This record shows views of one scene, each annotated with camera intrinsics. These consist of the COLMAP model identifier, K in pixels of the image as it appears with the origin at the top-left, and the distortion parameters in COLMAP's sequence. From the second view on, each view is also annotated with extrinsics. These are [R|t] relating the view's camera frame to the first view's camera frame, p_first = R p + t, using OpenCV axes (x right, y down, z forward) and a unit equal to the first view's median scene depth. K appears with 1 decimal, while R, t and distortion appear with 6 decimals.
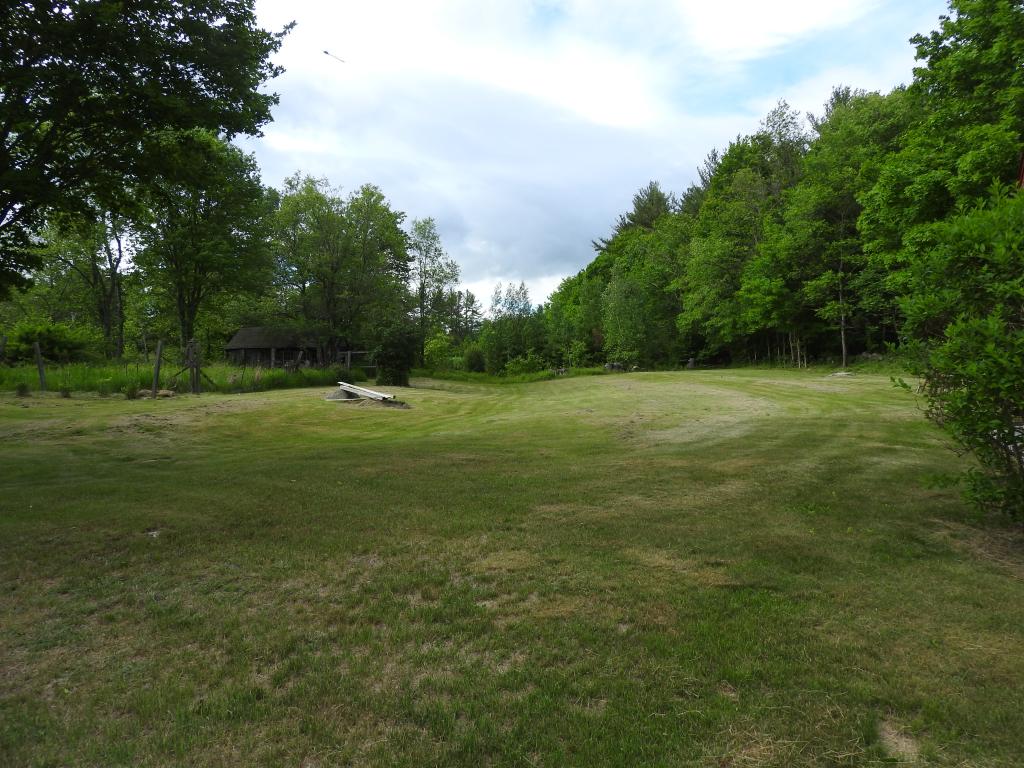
lens RADIAL K [[731.6, 0, 514.1], [0, 731.6, 384.0], [0, 0, 1]] dist [0.014303, -0.017474]
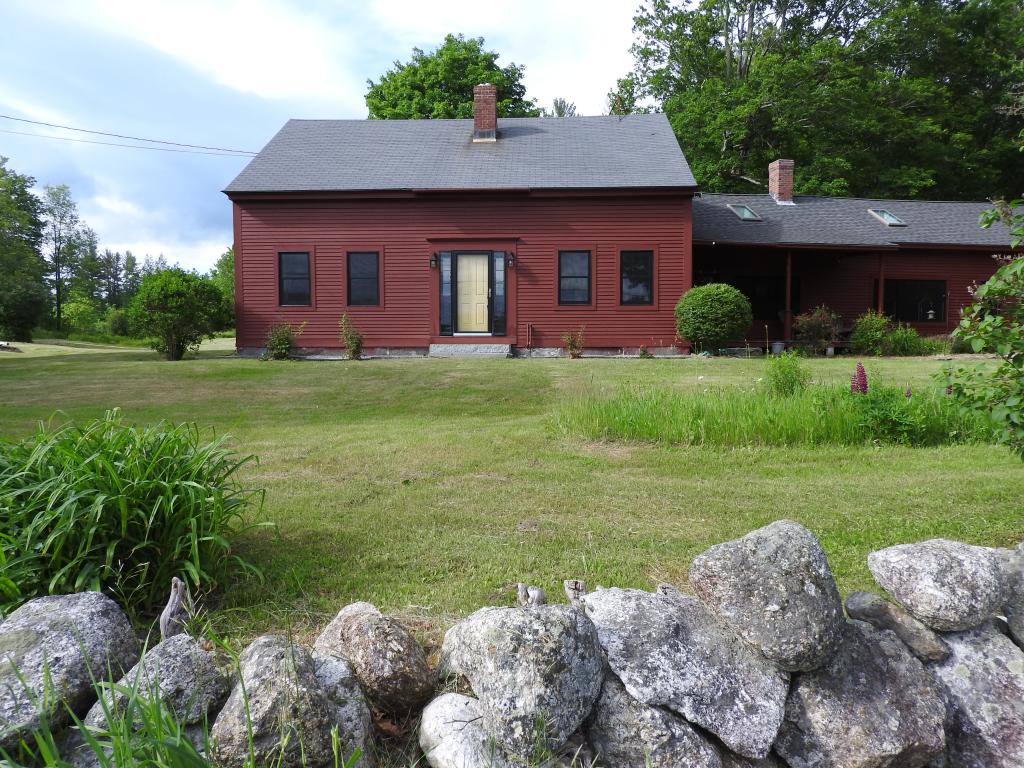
lens RADIAL K [[731.6, 0, 508.5], [0, 731.6, 382.3], [0, 0, 1]] dist [0.014303, -0.017474]
pose [[0.919852, -0.018456, 0.391832, 0.049876], [0.003544, 0.999243, 0.038747, 0.011960], [-0.392250, -0.034252, 0.919221, -0.198867]]
